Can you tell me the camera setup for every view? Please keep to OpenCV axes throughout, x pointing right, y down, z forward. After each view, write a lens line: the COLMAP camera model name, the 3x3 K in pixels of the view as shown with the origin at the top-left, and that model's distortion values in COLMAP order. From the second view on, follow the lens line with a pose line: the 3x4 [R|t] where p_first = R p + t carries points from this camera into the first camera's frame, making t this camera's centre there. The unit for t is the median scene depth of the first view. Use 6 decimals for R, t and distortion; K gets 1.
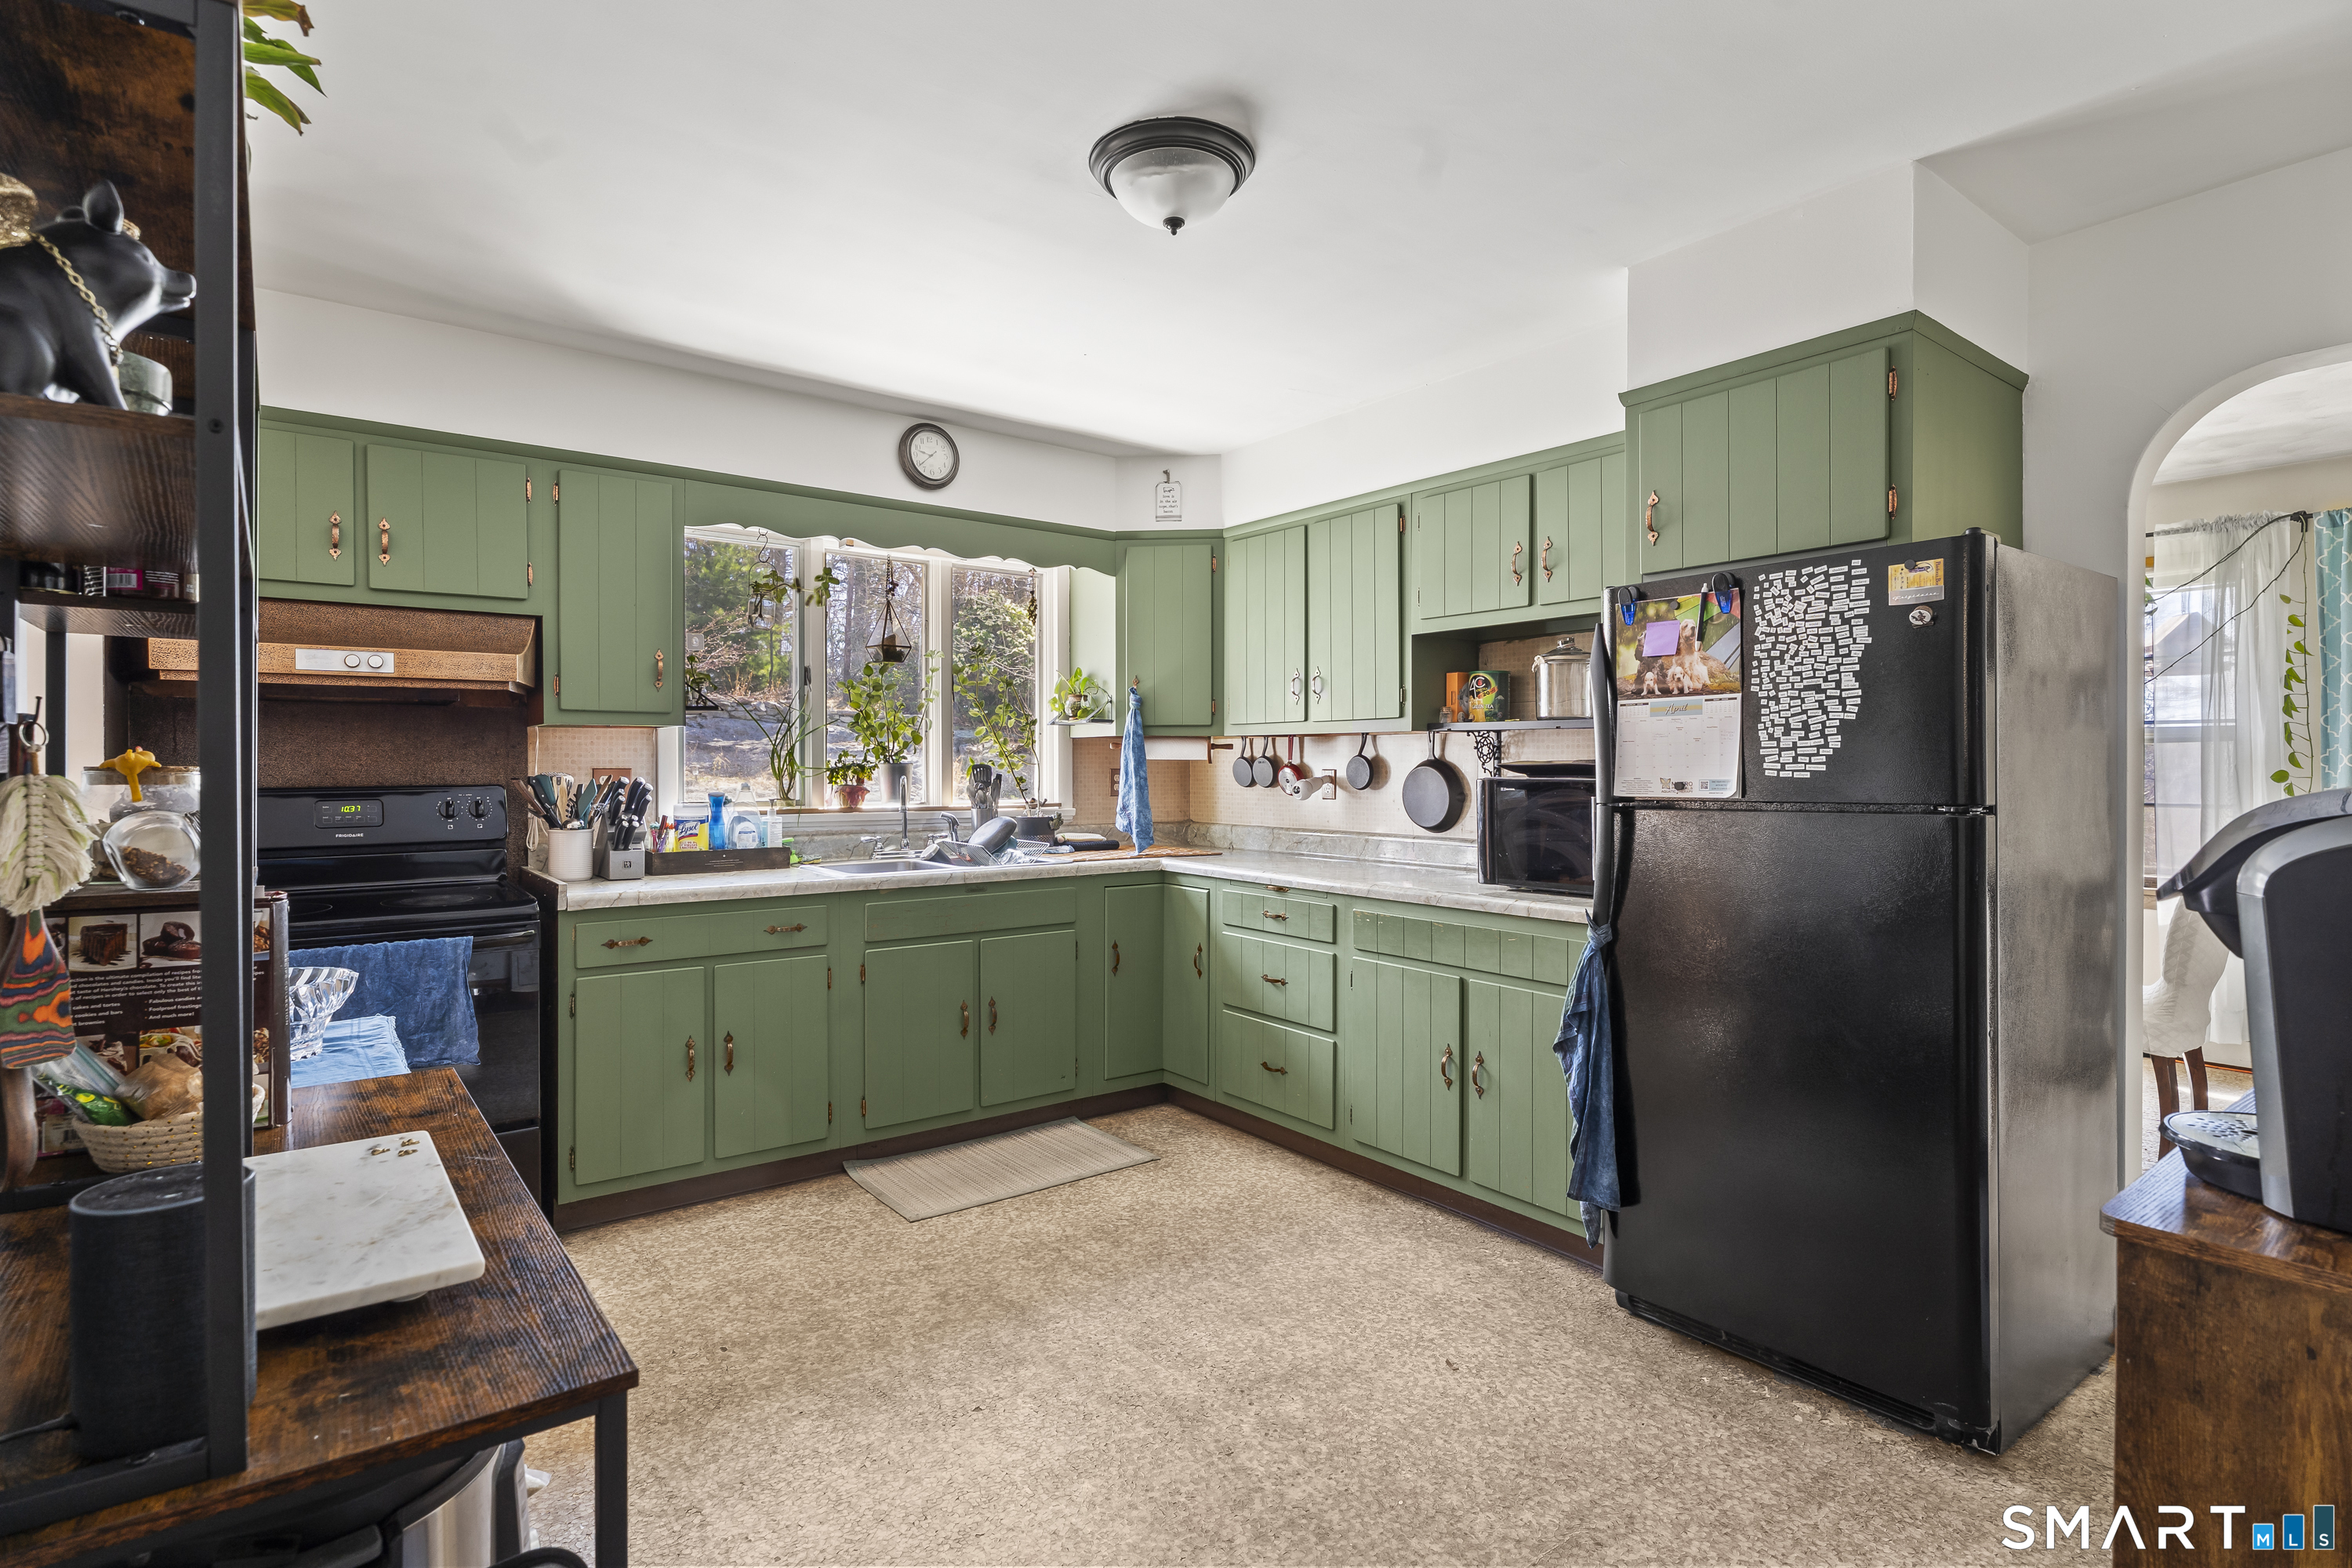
lens RADIAL K [[1195.3, 0, 1189.6], [0, 1195.3, 780.6], [0, 0, 1]] dist [-0.007364, 0.000765]
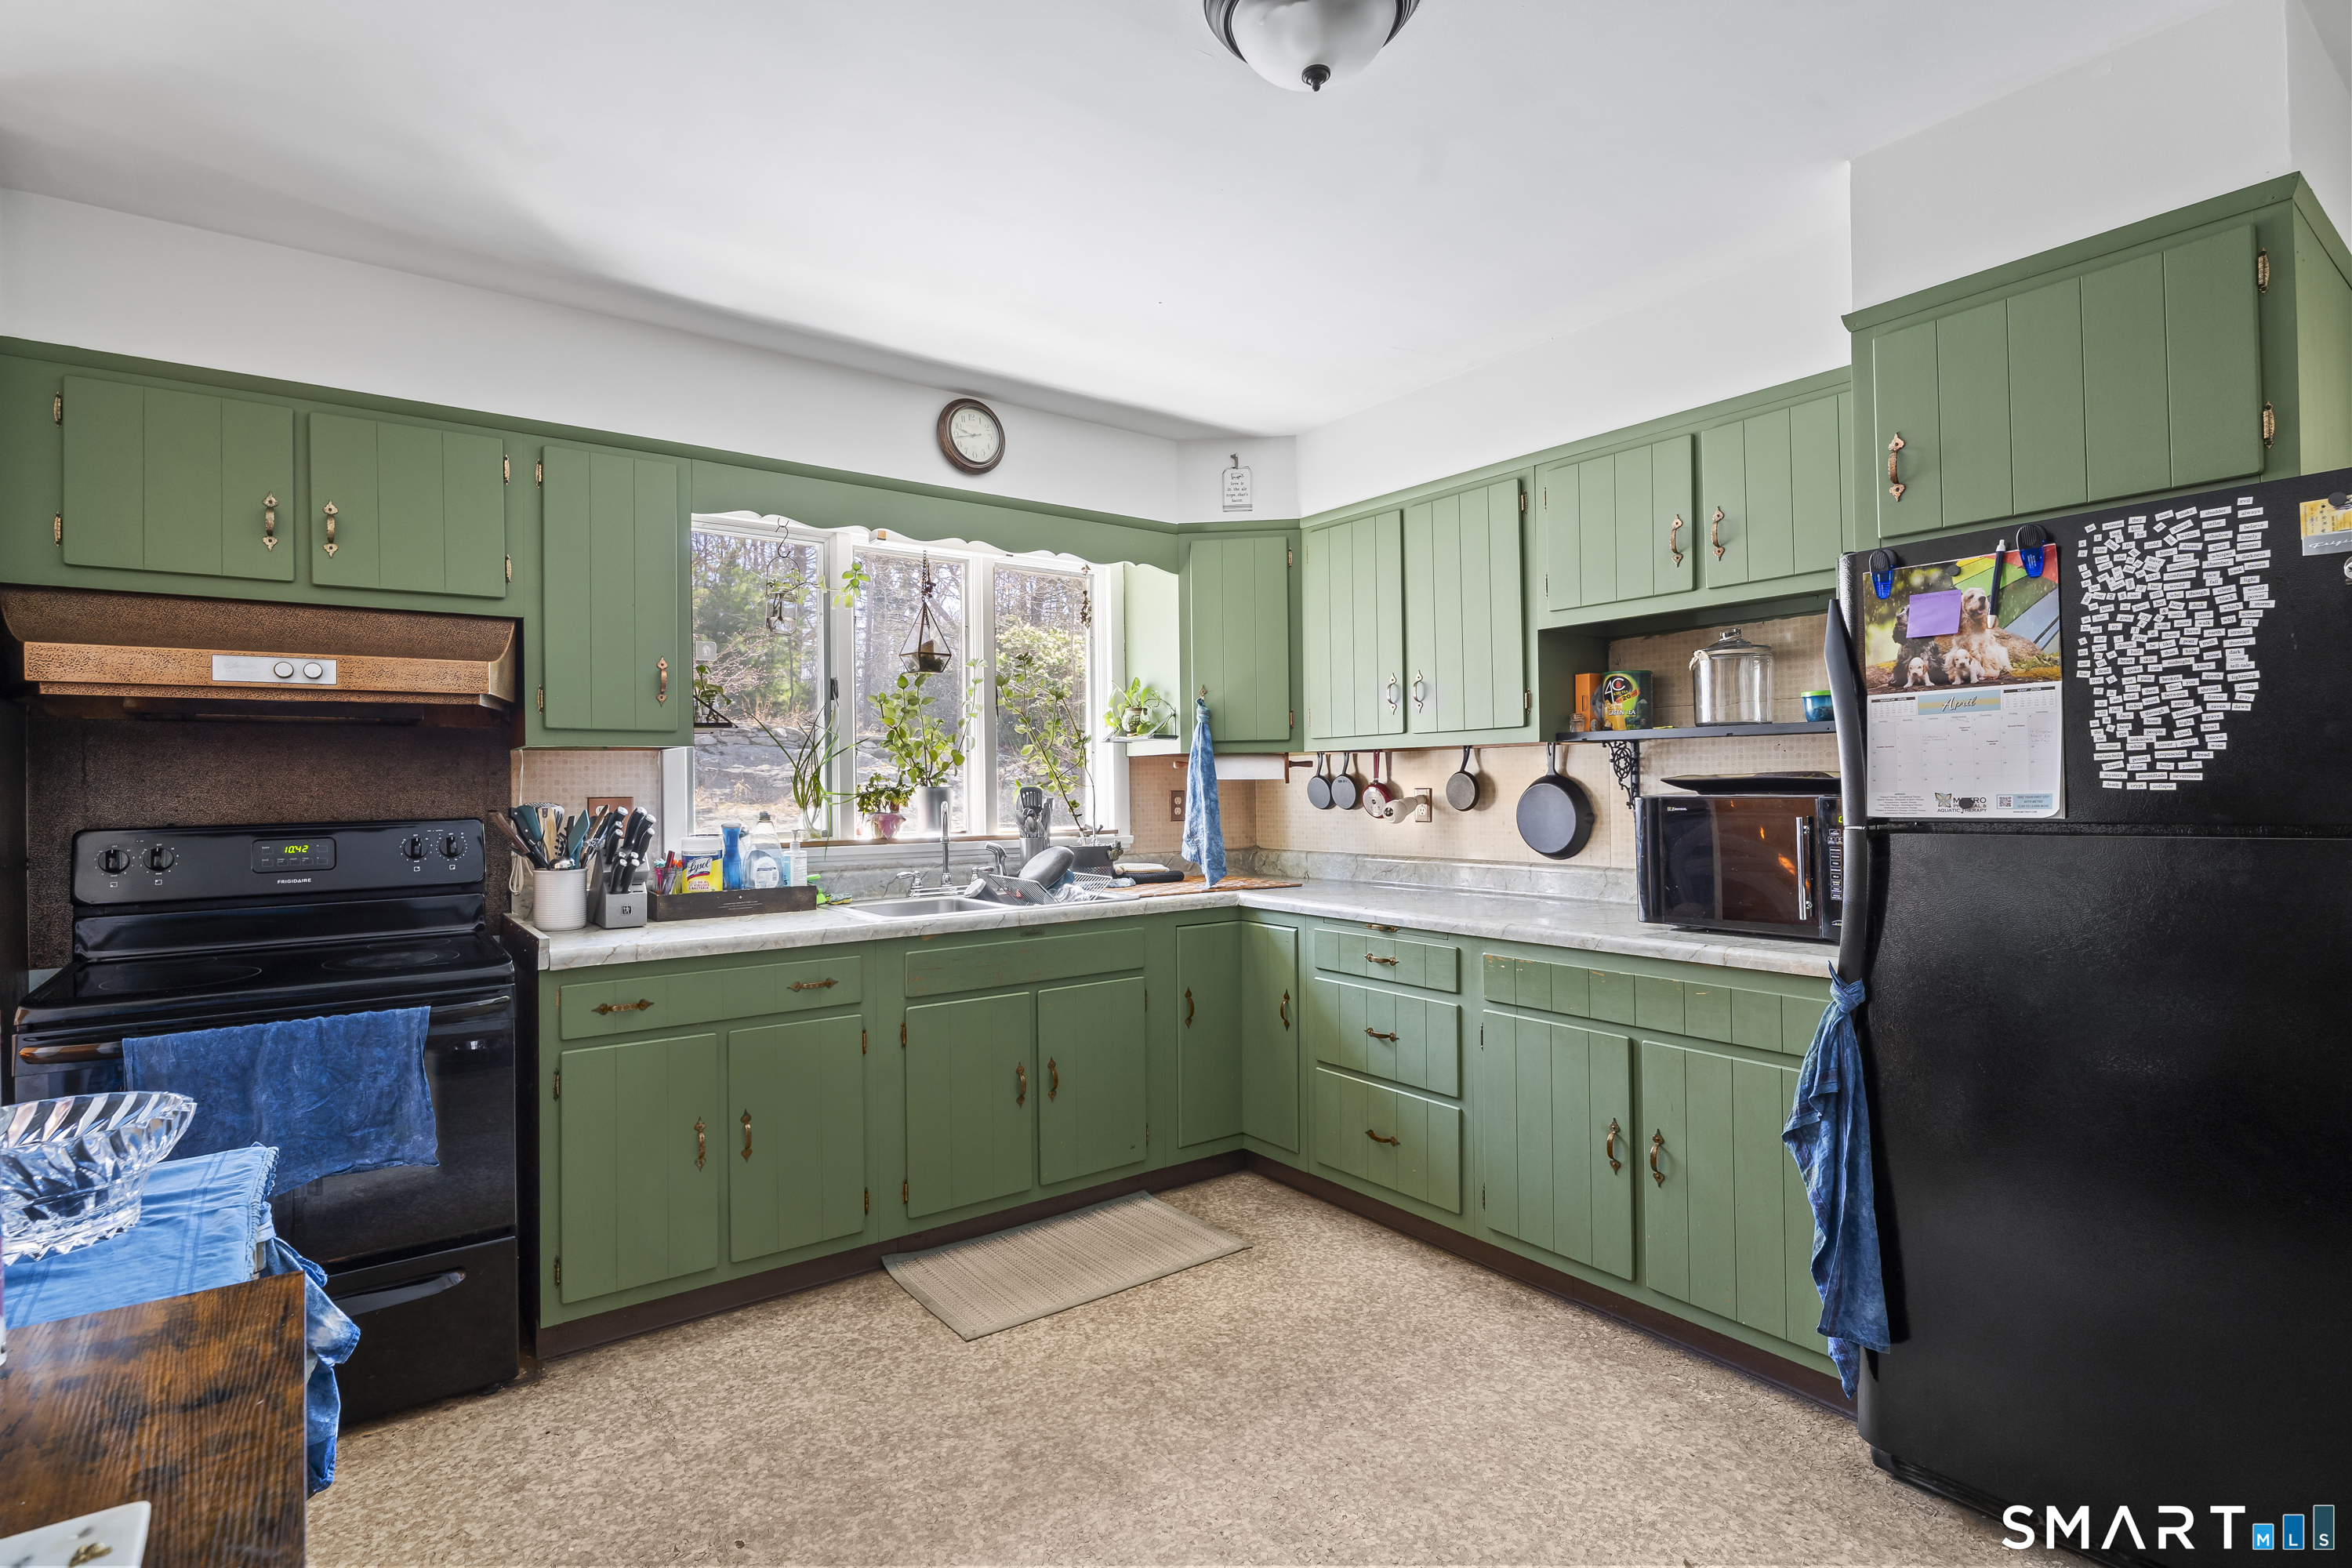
lens RADIAL K [[1164.4, 0, 1187.8], [0, 1164.4, 782.0], [0, 0, 1]] dist [-0.011525, -0.000530]
pose [[0.999871, -0.012623, -0.009964, -0.062475], [0.012454, 0.999781, -0.016797, -0.002103], [0.010174, 0.016670, 0.999809, 0.176873]]
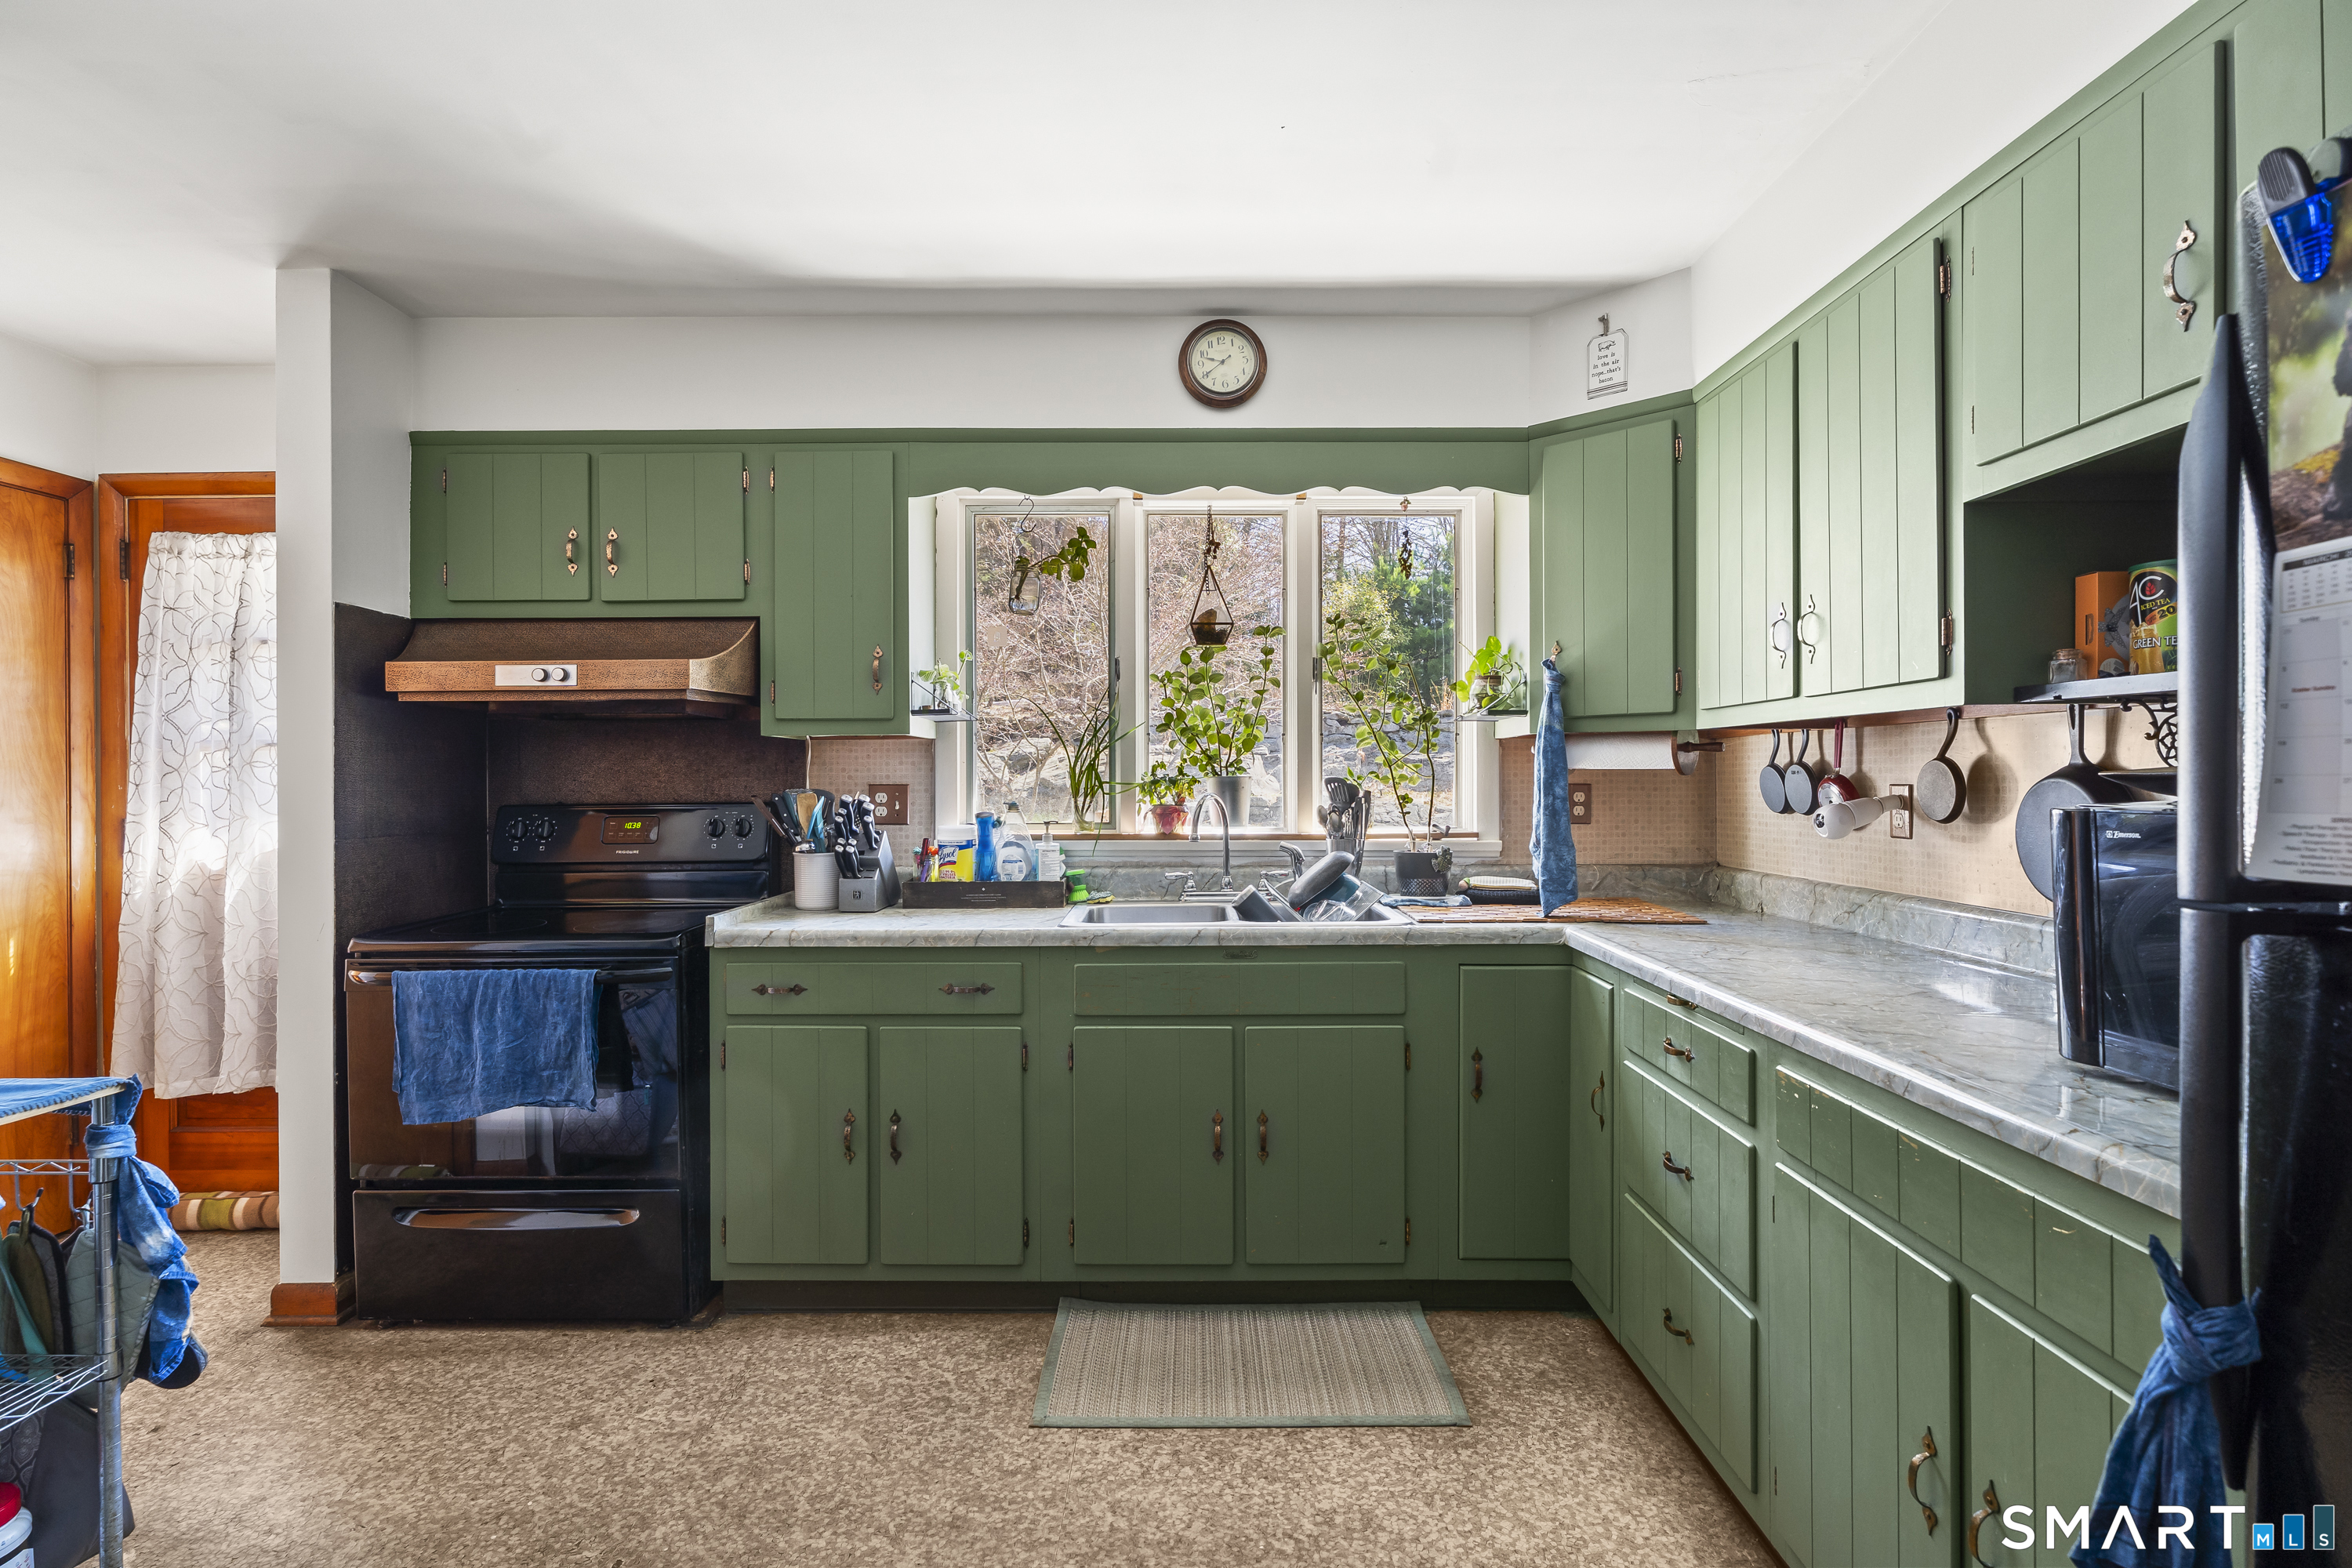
lens RADIAL K [[1195.3, 0, 1160.0], [0, 1195.3, 783.5], [0, 0, 1]] dist [-0.007364, 0.000765]
pose [[0.780935, -0.001486, -0.624611, 0.248875], [-0.003615, 0.999970, -0.006899, -0.005769], [0.624602, 0.007646, 0.780906, 0.458116]]
